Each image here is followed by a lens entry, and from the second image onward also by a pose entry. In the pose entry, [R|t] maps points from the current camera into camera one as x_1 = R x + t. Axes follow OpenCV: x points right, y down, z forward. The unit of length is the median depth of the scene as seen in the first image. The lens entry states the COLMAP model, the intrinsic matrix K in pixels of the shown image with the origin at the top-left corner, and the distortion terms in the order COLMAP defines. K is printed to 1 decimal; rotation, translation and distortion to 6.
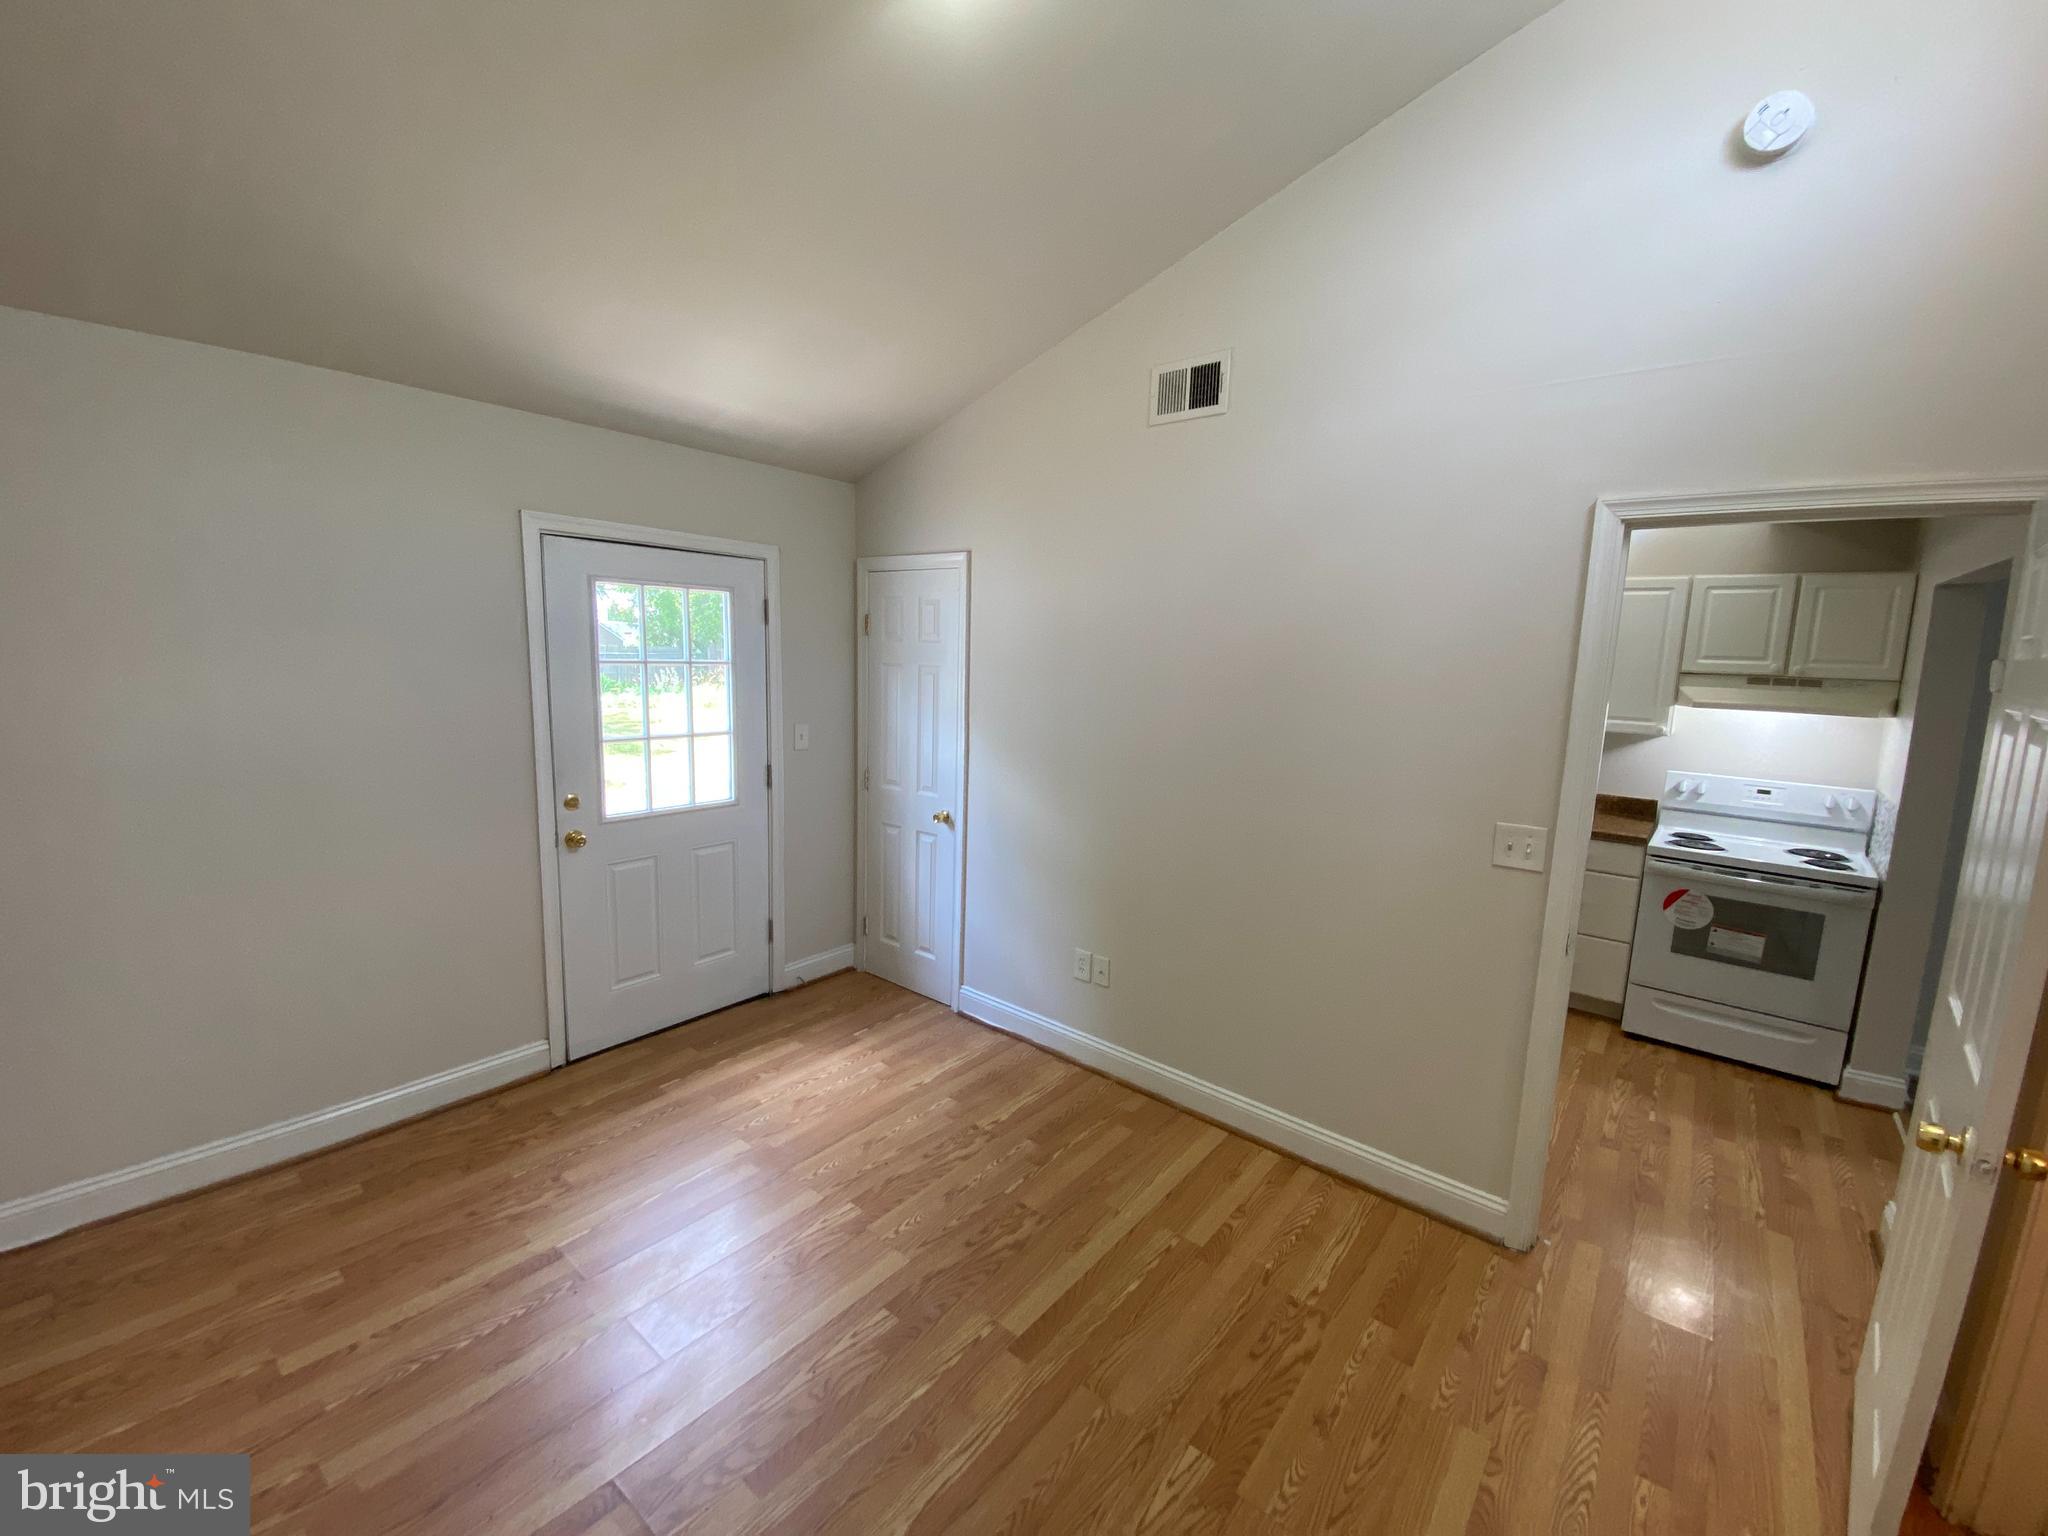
lens RADIAL K [[836.9, 0, 1024.7], [0, 836.9, 764.7], [0, 0, 1]] dist [0.011832, -0.016382]
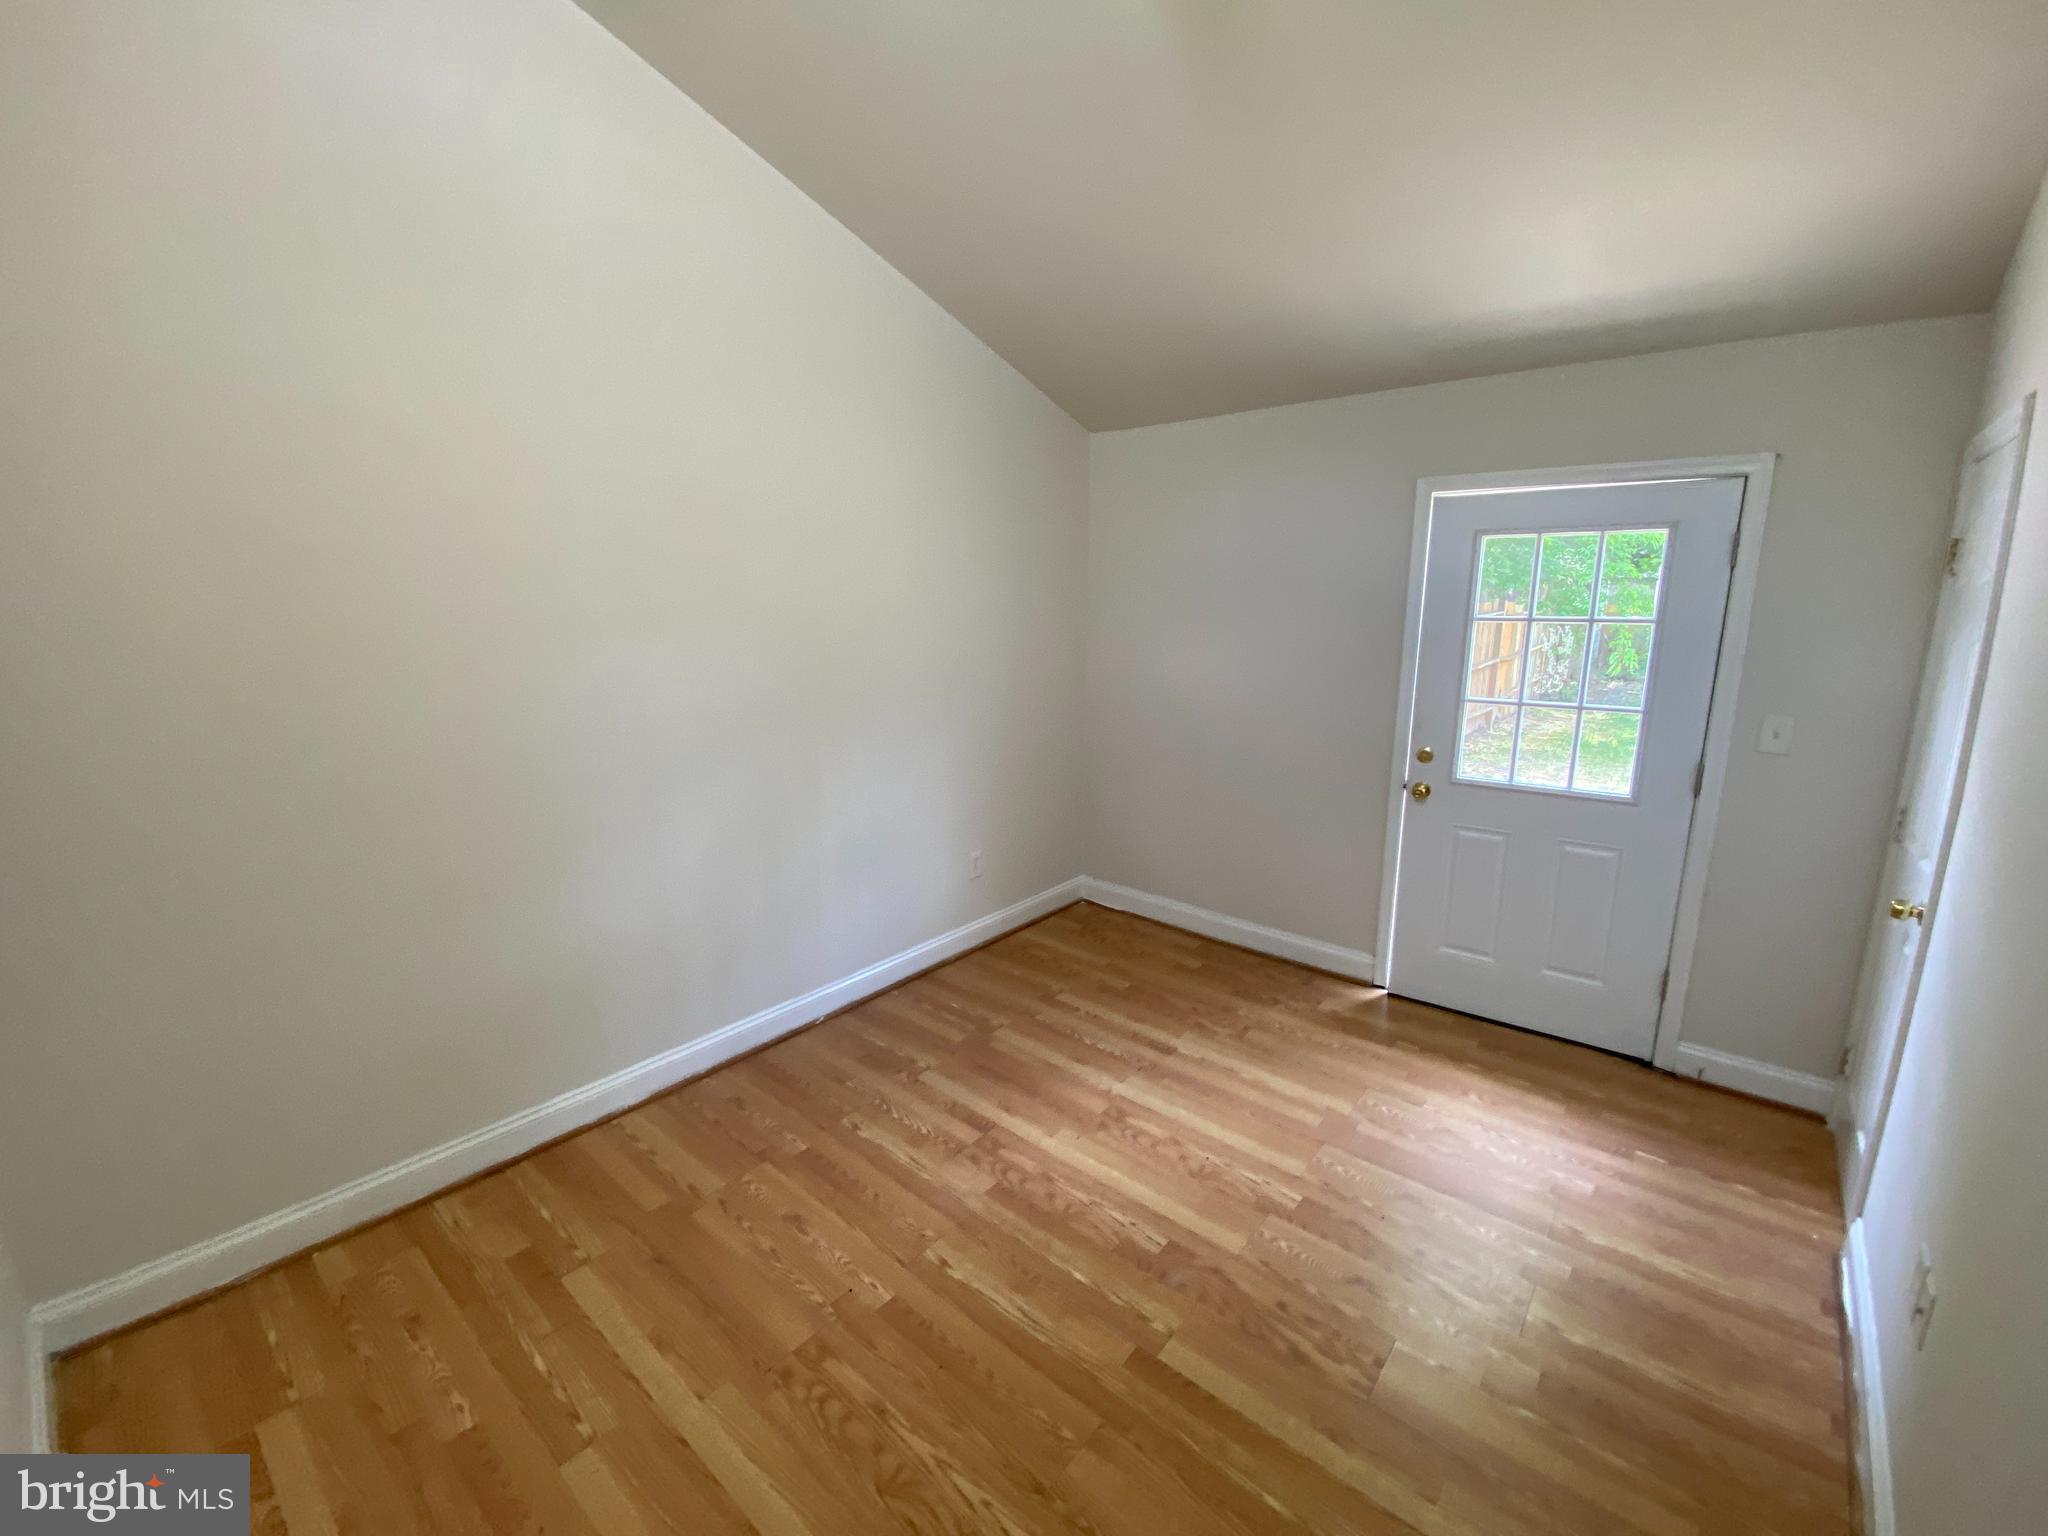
lens RADIAL K [[836.9, 0, 1027.6], [0, 836.9, 768.3], [0, 0, 1]] dist [0.022546, -0.021215]
pose [[-0.014998, 0.174196, -0.984597, 0.616607], [-0.145796, 0.973802, 0.174507, -0.057423], [0.989201, 0.146168, 0.010792, 0.604504]]
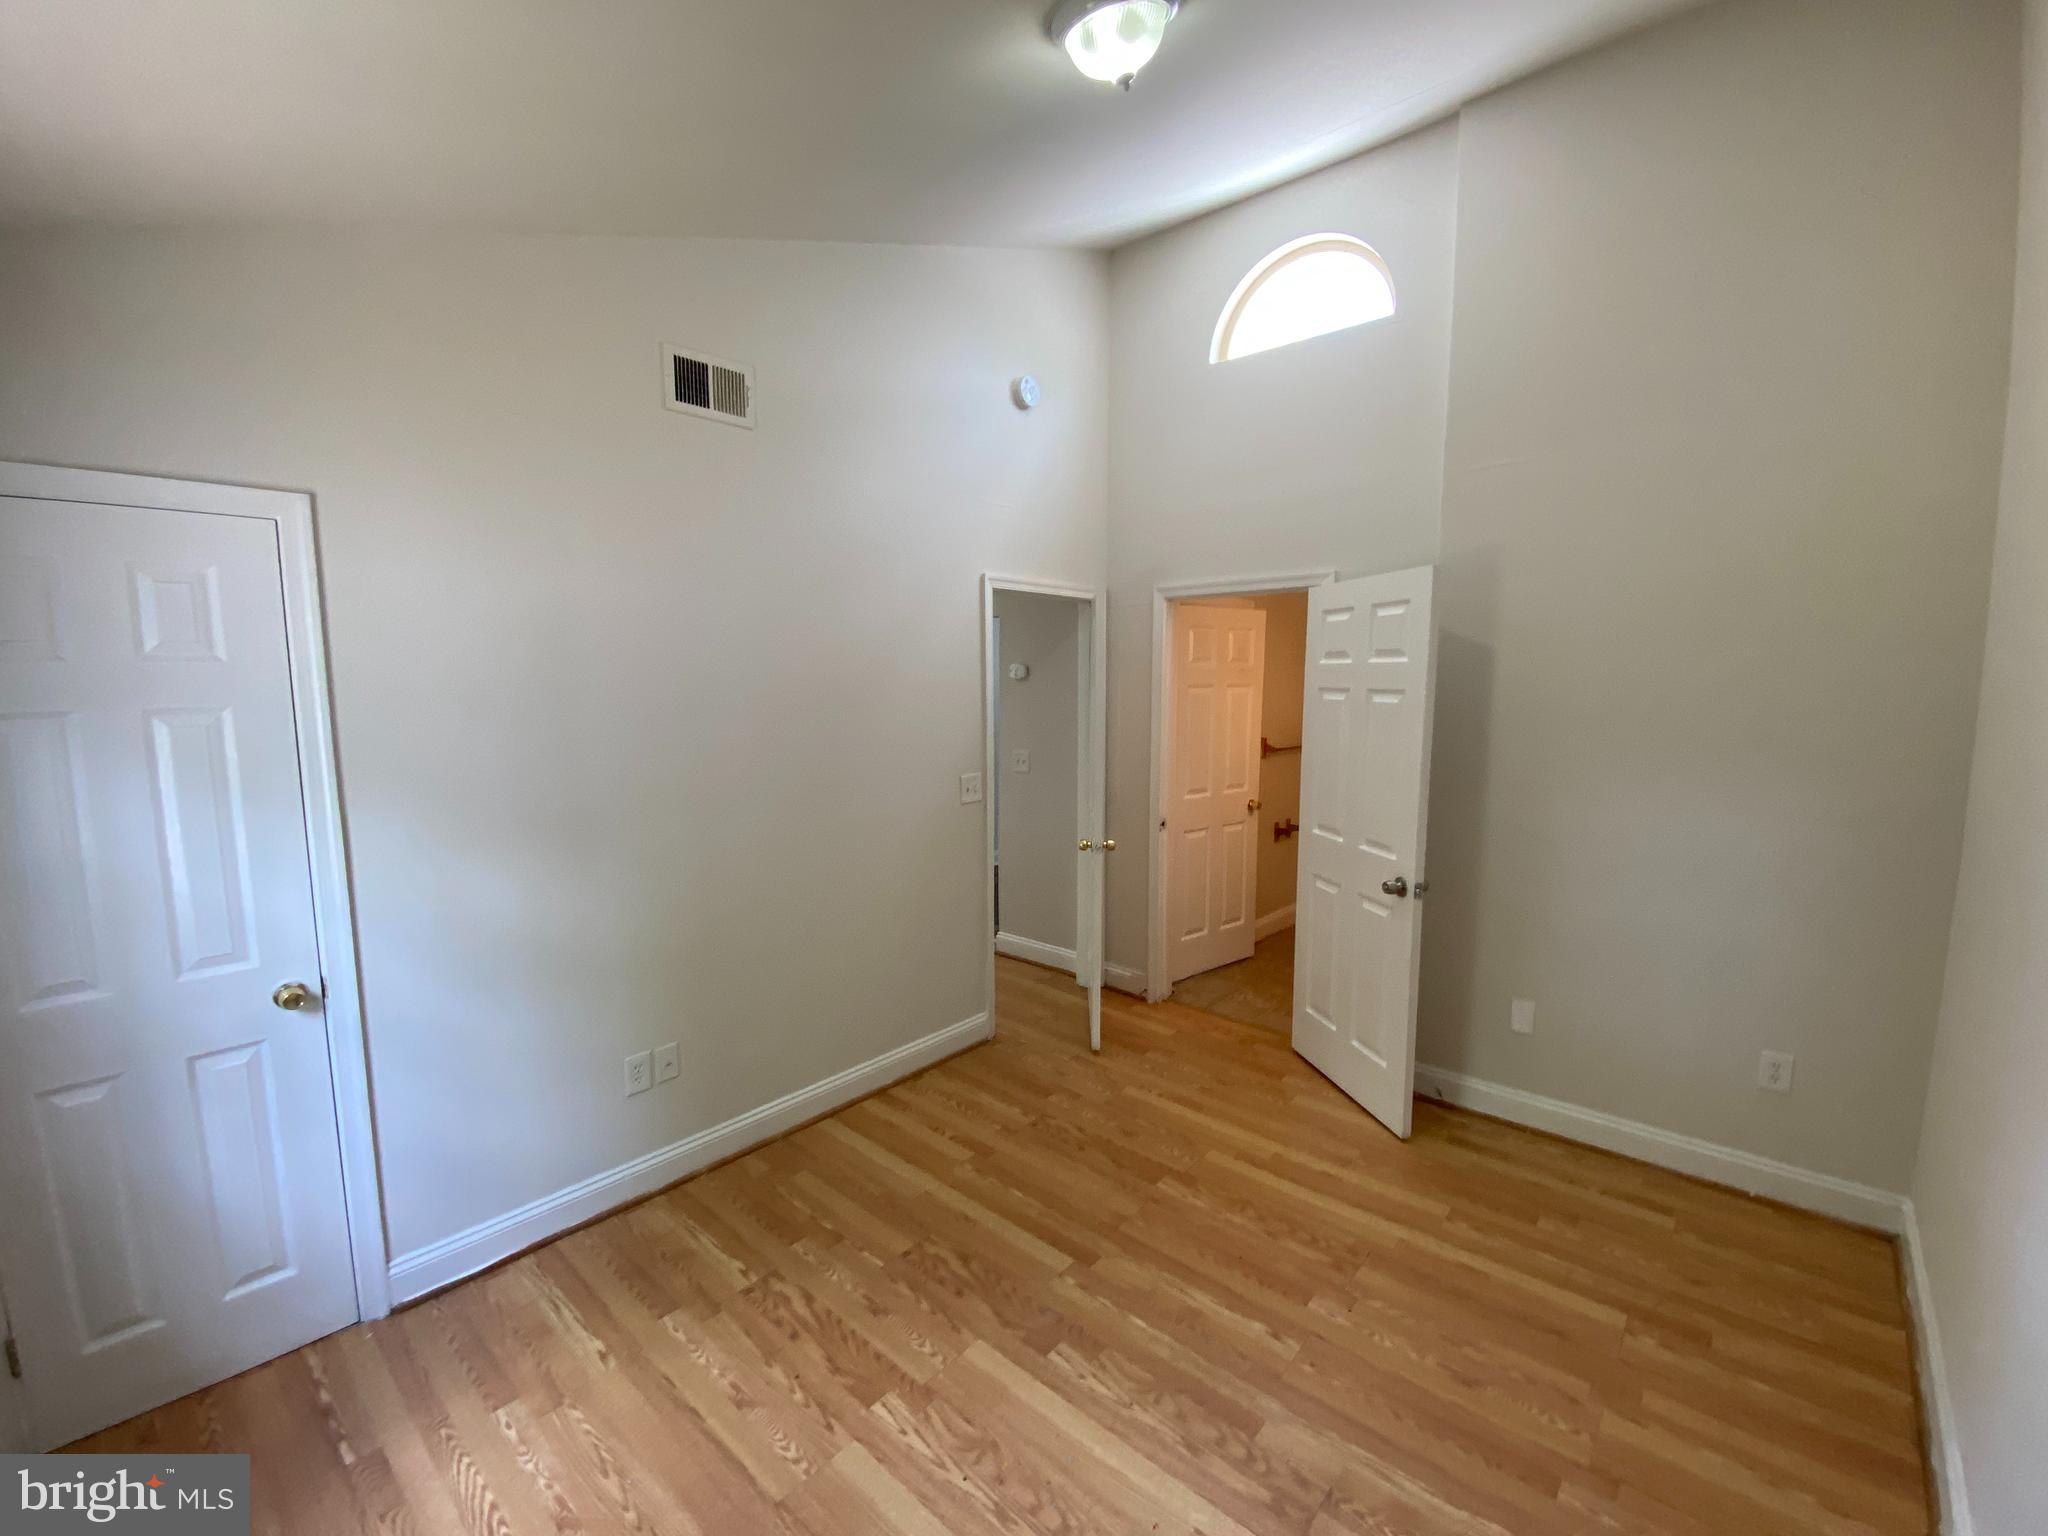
lens RADIAL K [[836.9, 0, 1027.6], [0, 836.9, 768.3], [0, 0, 1]] dist [0.022546, -0.021215]
pose [[0.036096, -0.146001, 0.988626, -0.846697], [0.141511, 0.980049, 0.139567, -0.126088], [-0.989278, 0.134864, 0.056036, 0.721897]]
